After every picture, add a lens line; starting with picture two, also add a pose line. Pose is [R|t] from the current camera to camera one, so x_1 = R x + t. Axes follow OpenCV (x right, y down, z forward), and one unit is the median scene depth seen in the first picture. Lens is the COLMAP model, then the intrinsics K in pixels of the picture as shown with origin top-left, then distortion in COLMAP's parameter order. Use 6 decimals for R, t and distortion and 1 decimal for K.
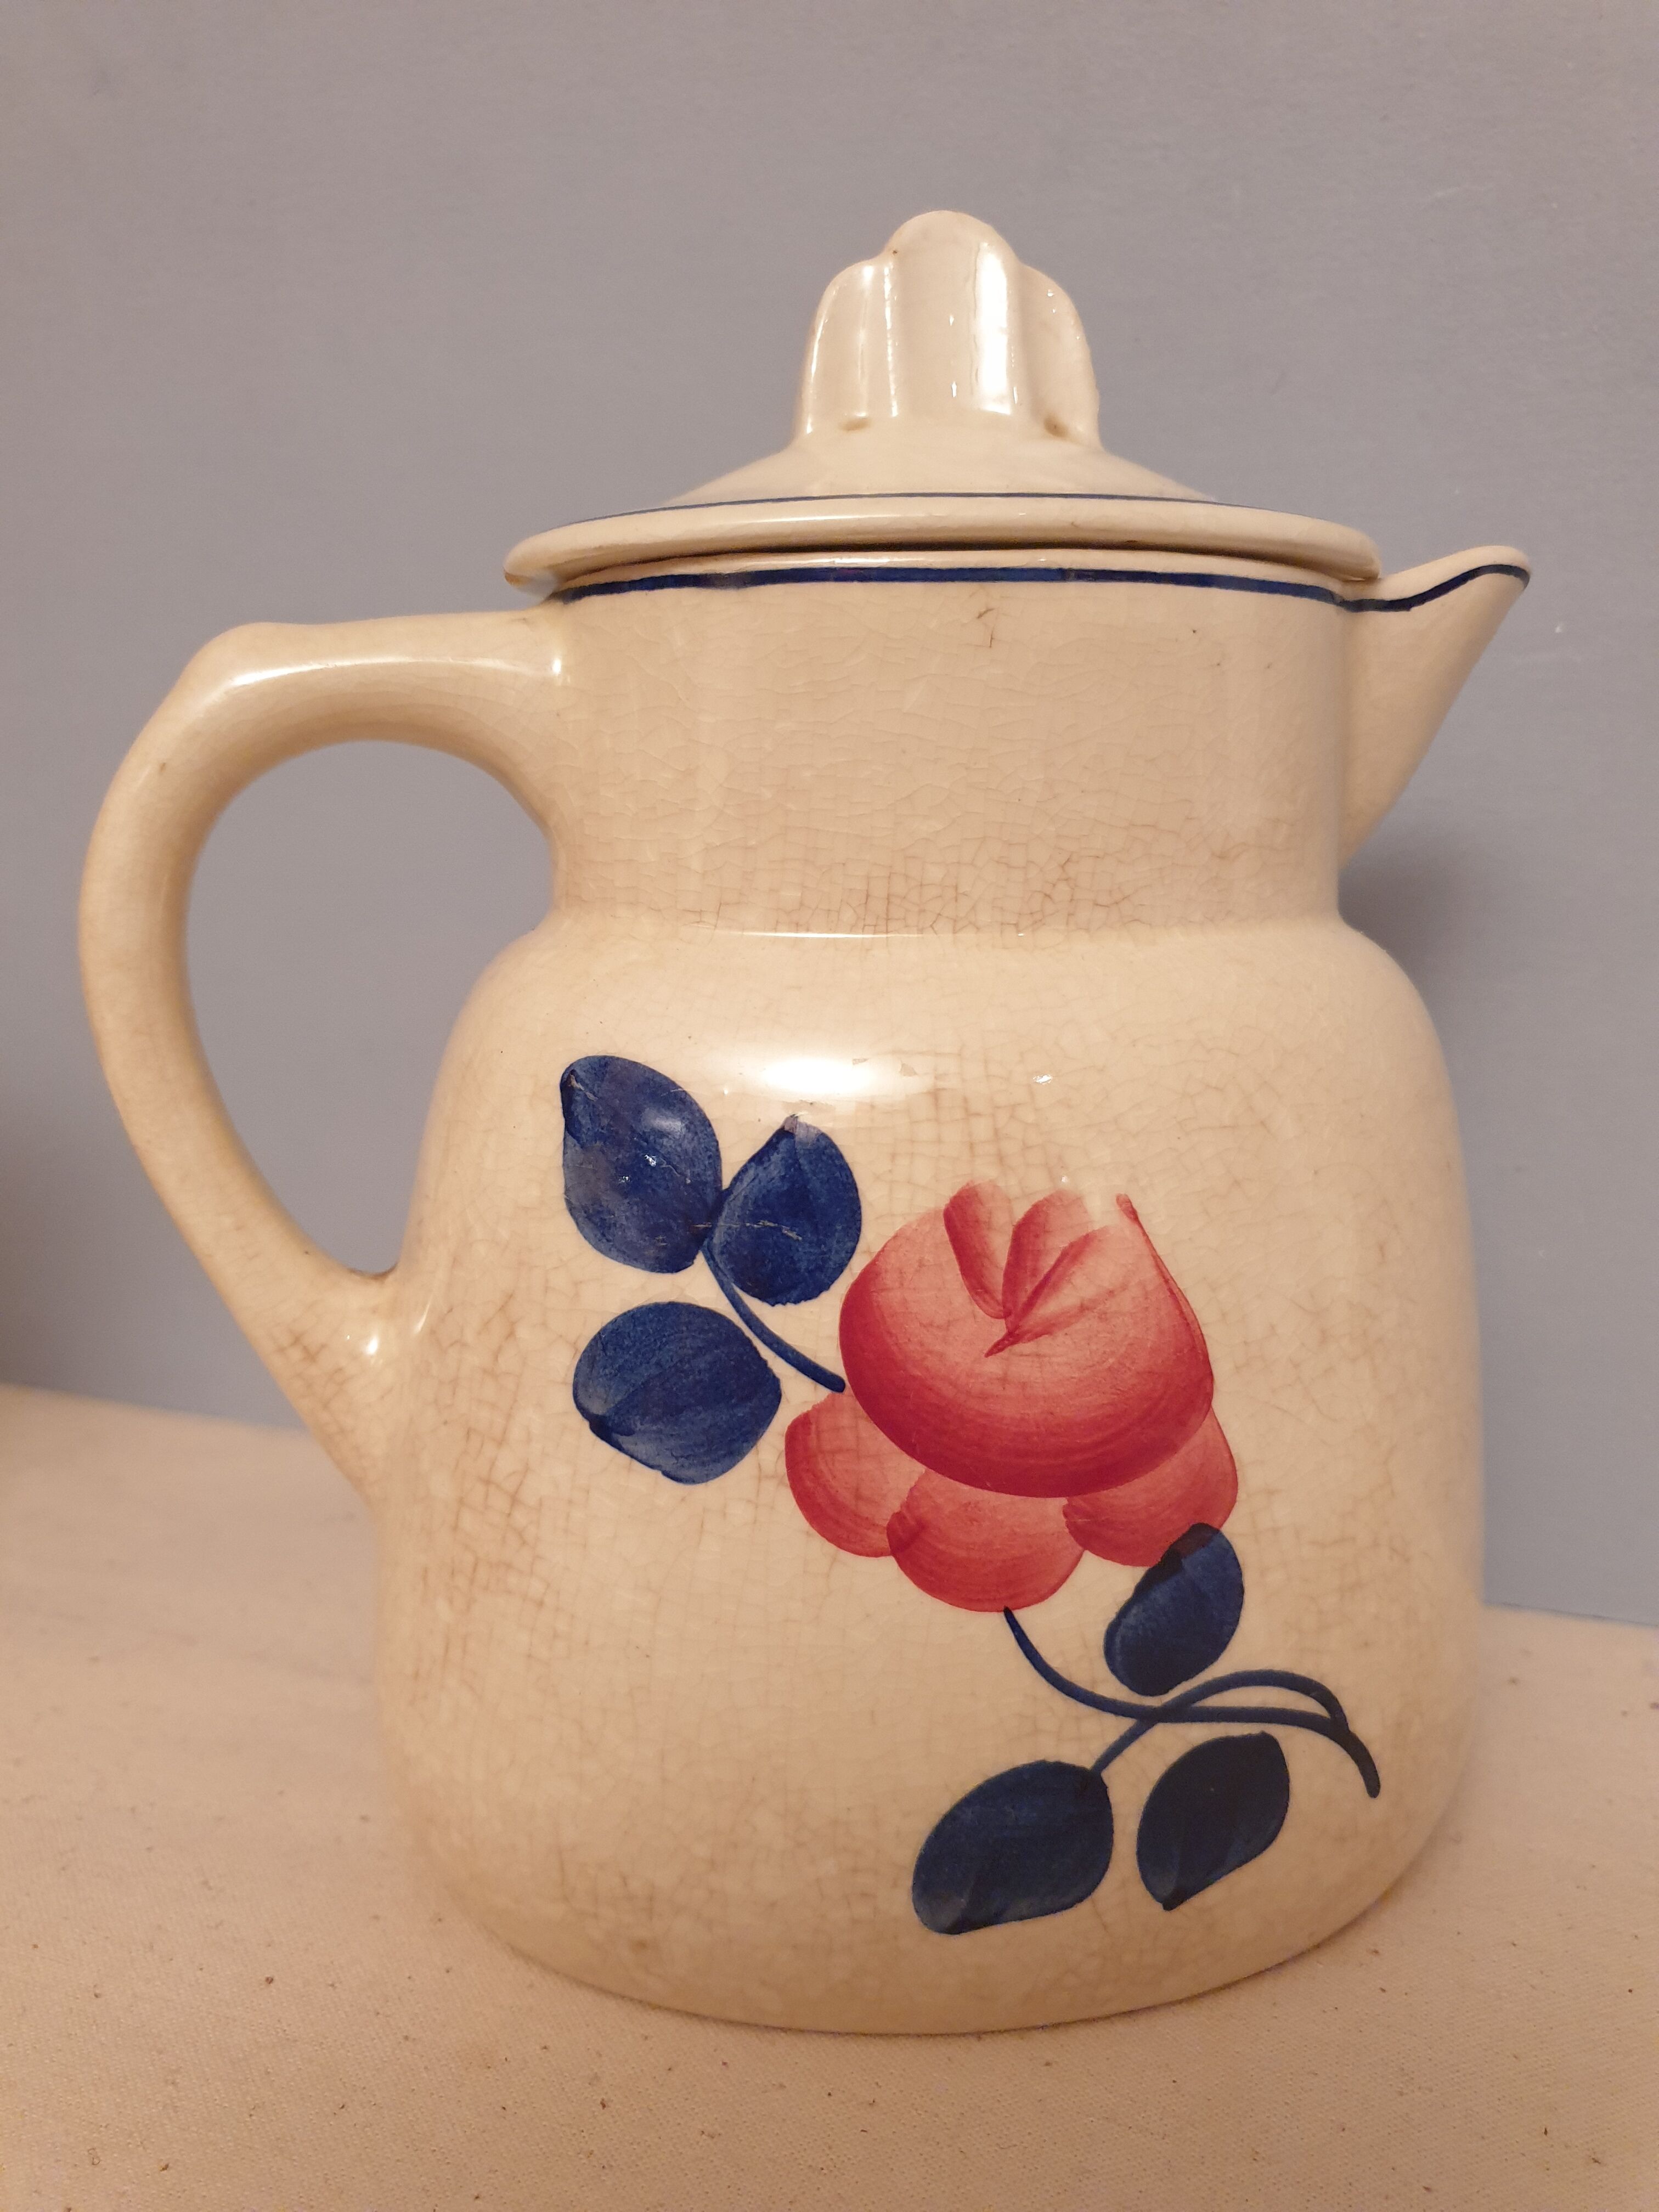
lens RADIAL K [[1707.5, 0, 817.9], [0, 1707.5, 1099.3], [0, 0, 1]] dist [0.112570, -0.396697]
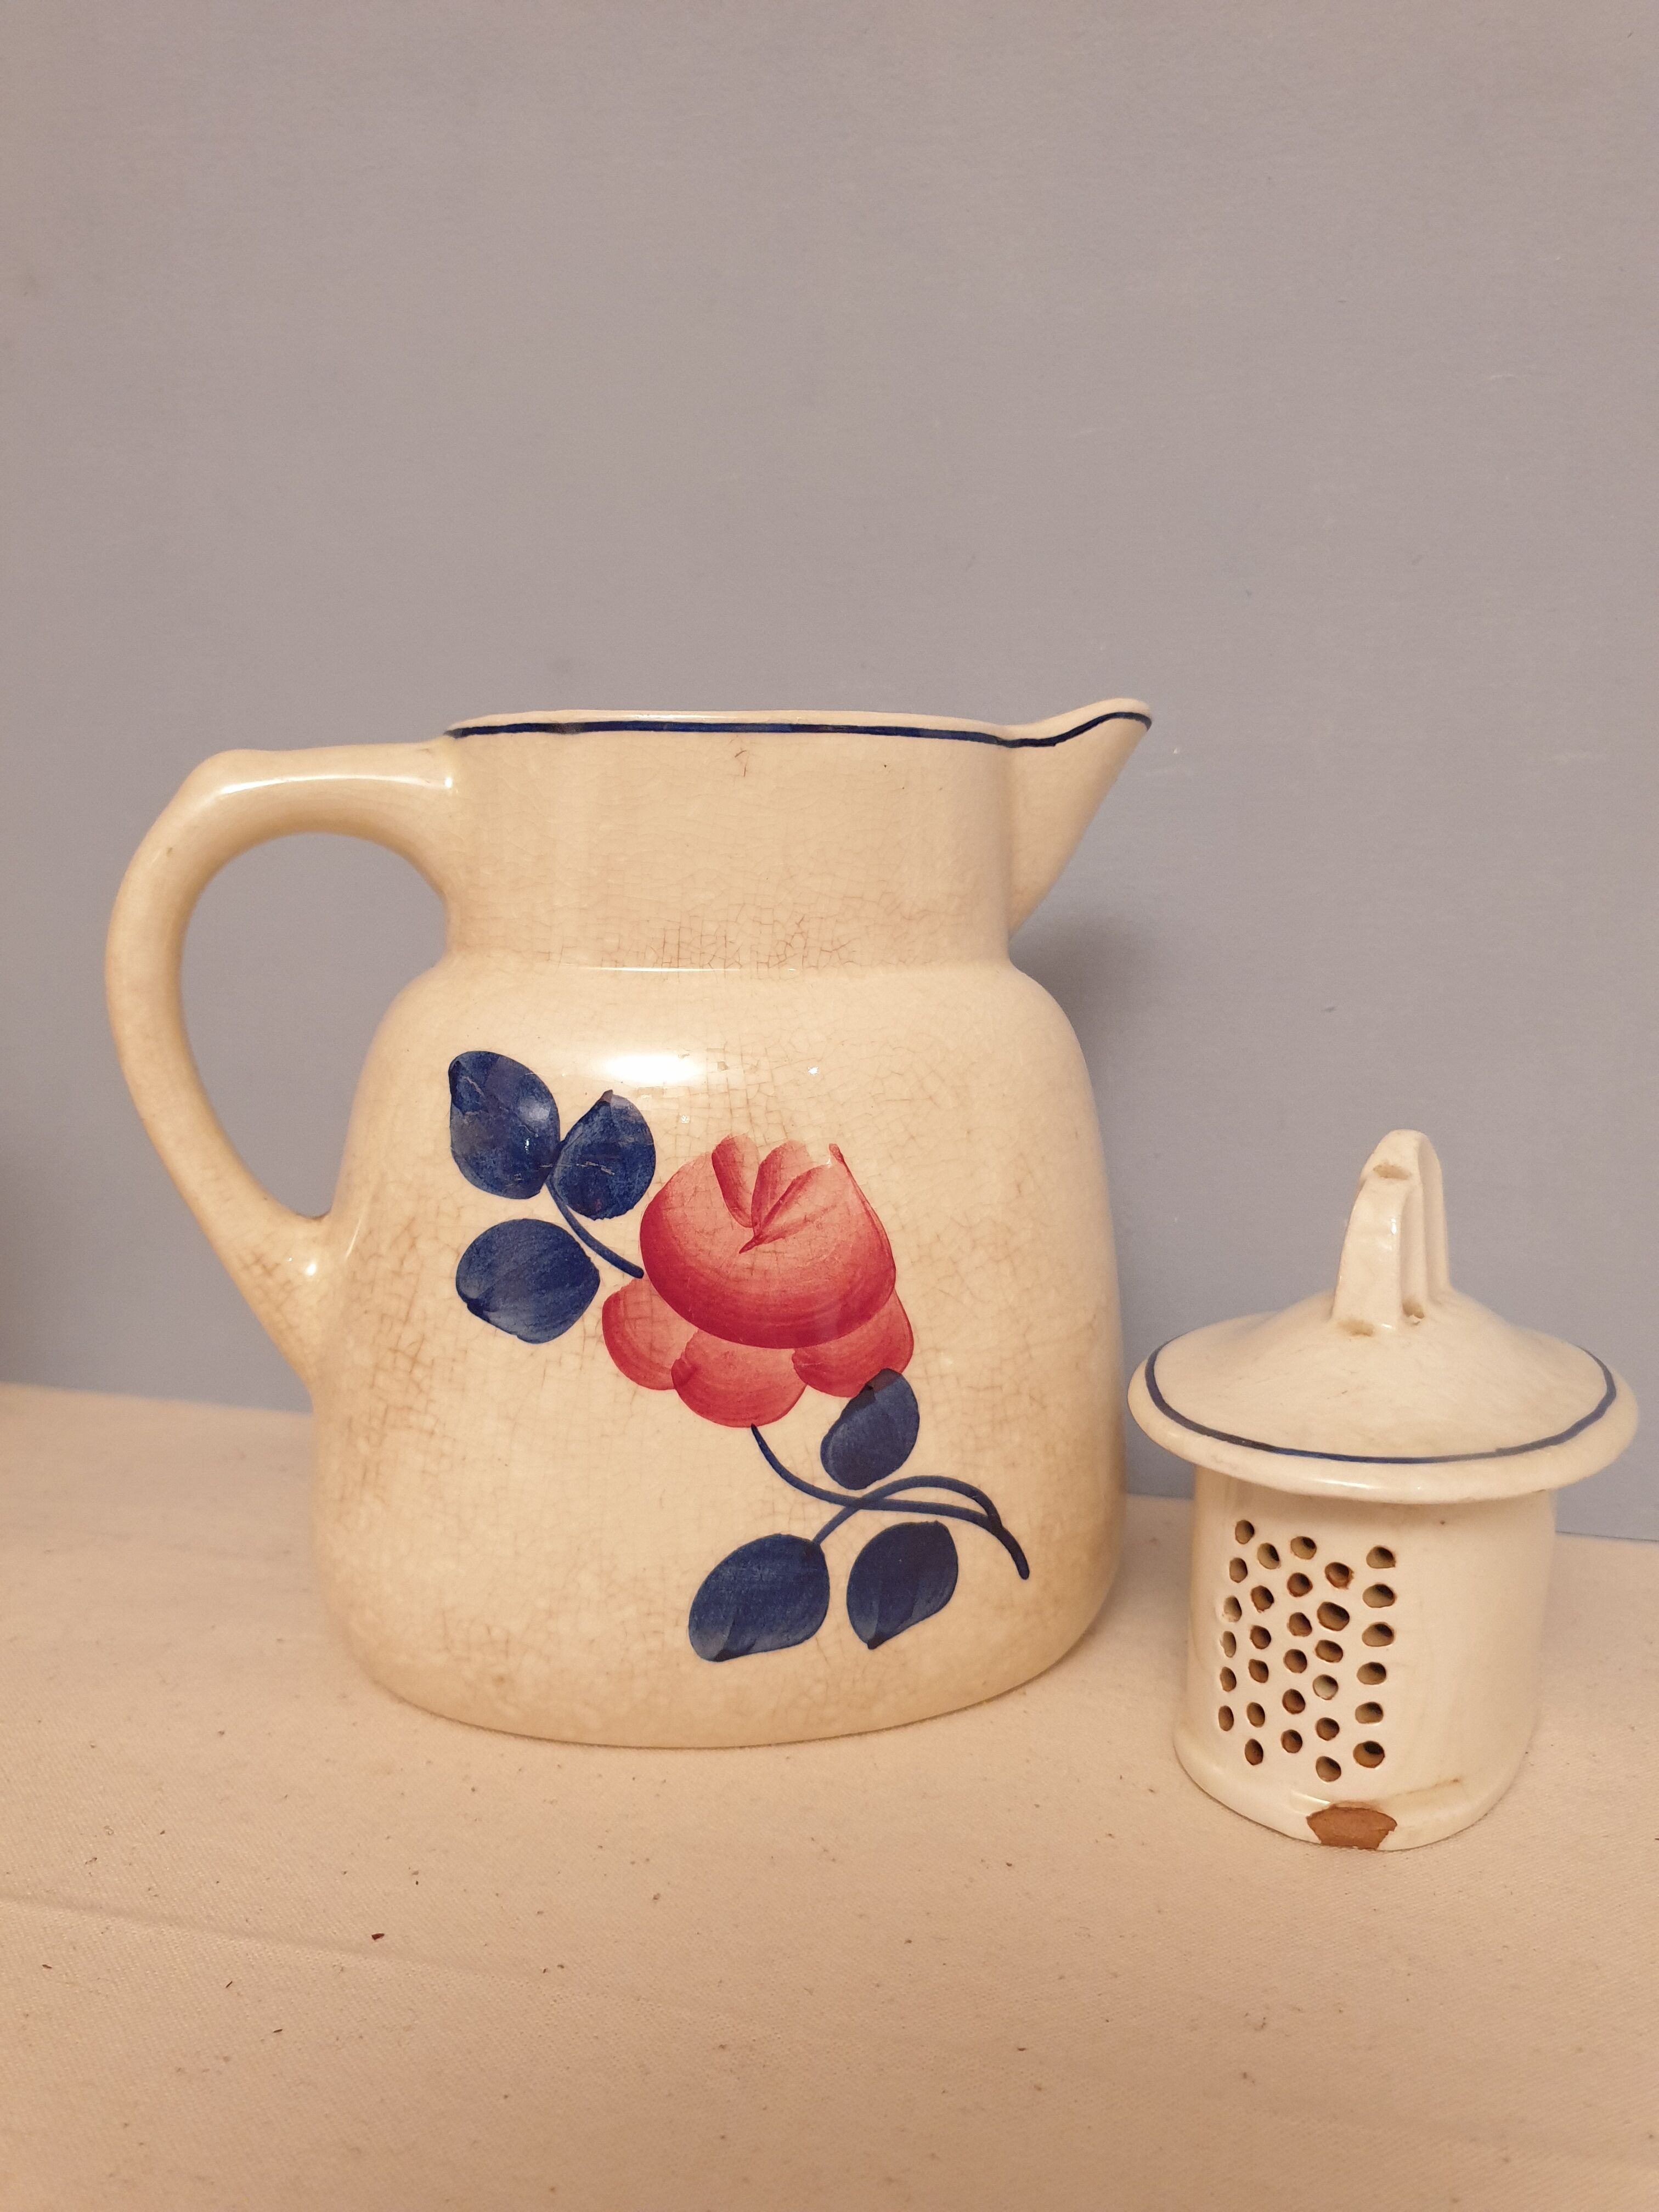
lens RADIAL K [[1707.5, 0, 817.9], [0, 1707.5, 1099.3], [0, 0, 1]] dist [0.112570, -0.396697]
pose [[0.998955, 0.001801, 0.045667, 0.094089], [0.000439, 0.998799, -0.049002, 0.086495], [-0.045700, 0.048970, 0.997754, -0.457023]]
